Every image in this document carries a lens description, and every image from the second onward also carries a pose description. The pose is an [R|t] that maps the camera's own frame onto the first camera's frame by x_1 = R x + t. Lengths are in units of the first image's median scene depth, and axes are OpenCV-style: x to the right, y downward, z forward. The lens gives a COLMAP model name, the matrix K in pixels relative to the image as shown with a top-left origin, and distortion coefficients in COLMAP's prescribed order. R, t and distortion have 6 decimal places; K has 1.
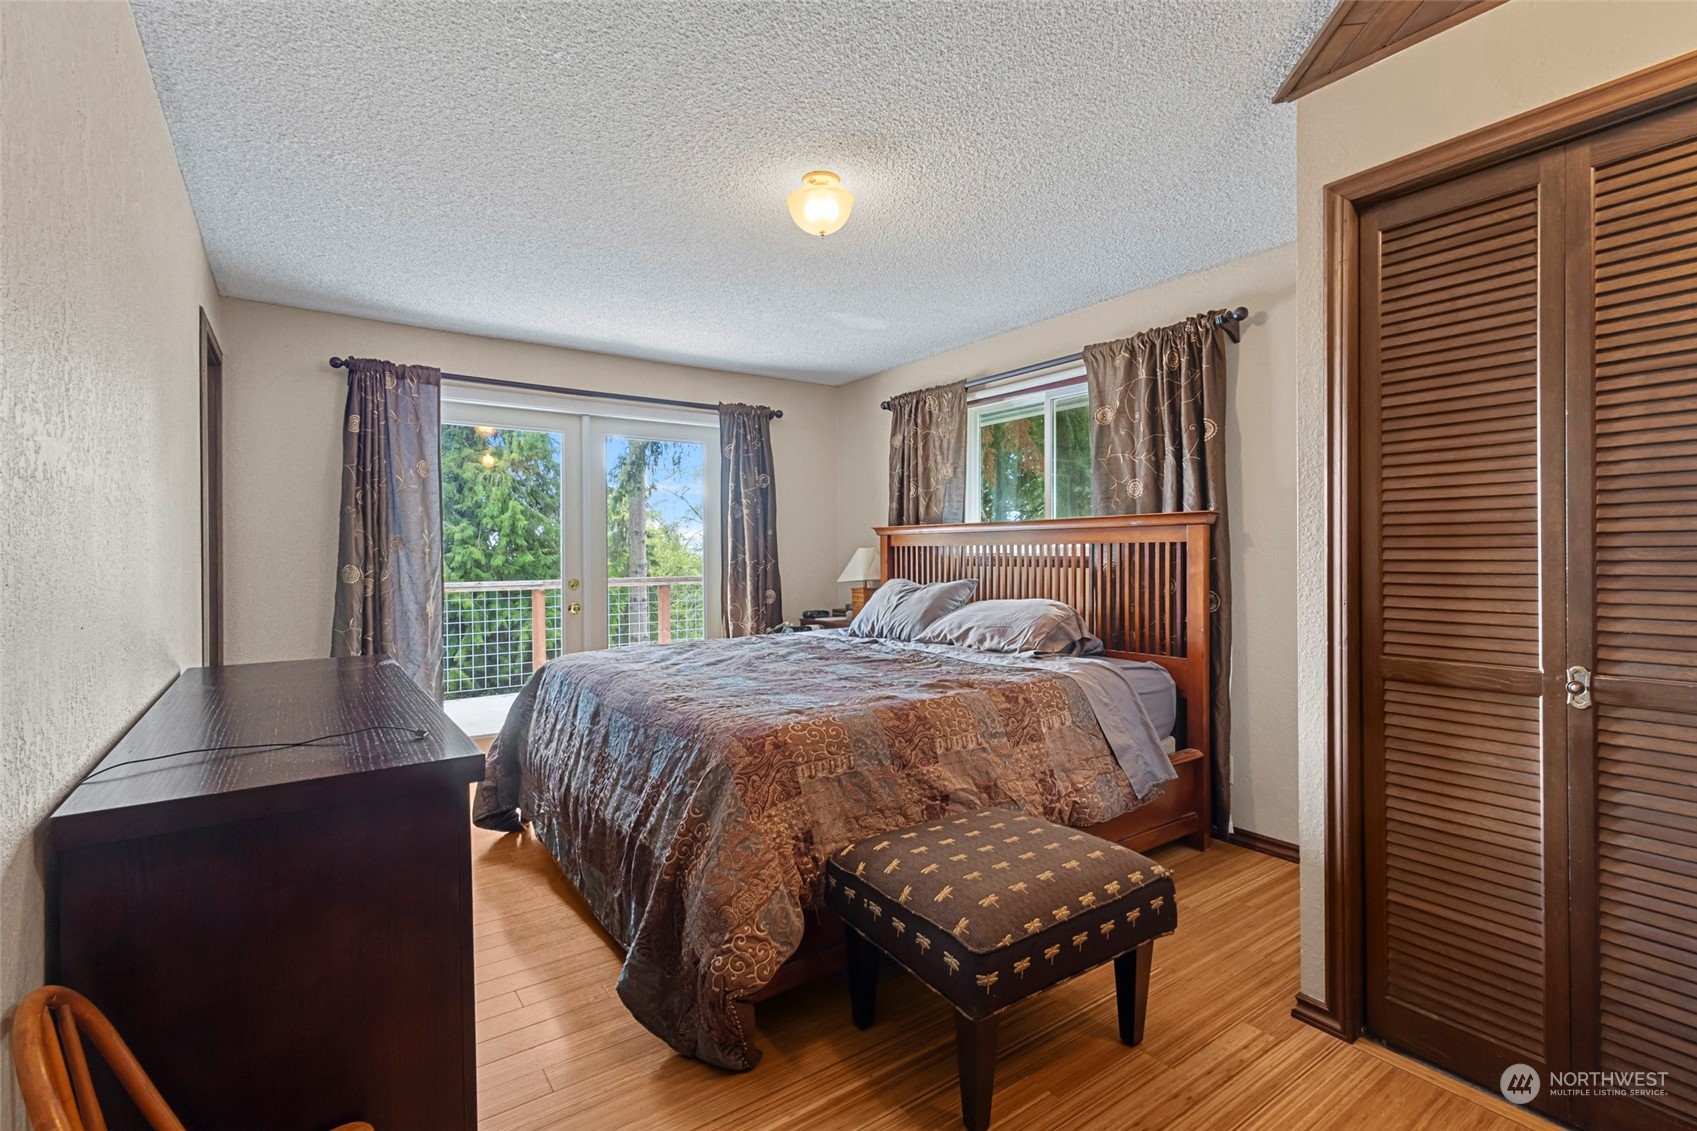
lens RADIAL K [[784.5, 0, 848.5], [0, 784.5, 565.5], [0, 0, 1]] dist [0.001659, 0.000177]
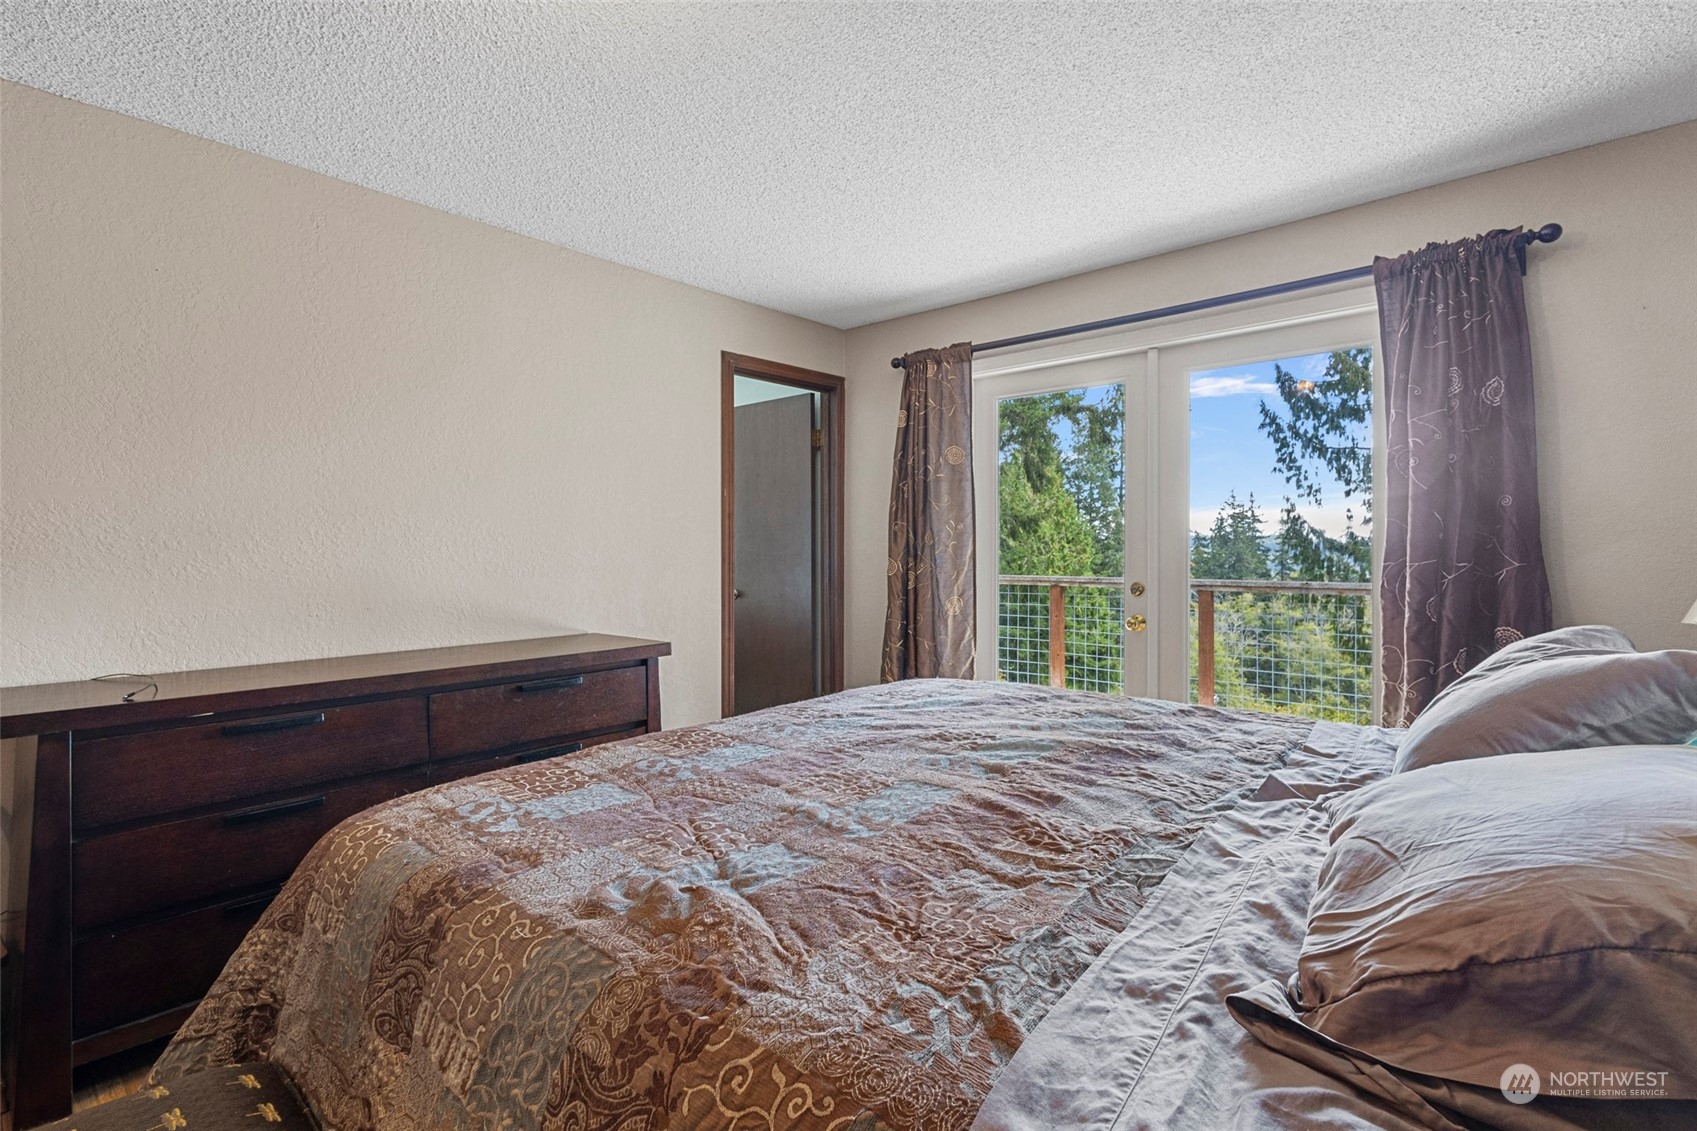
lens RADIAL K [[784.5, 0, 848.5], [0, 784.5, 565.5], [0, 0, 1]] dist [0.001659, 0.000177]
pose [[0.206147, 0.031194, -0.978024, 0.367557], [-0.012077, 0.999497, 0.029333, -0.011724], [0.978447, 0.005764, 0.206420, 0.668522]]
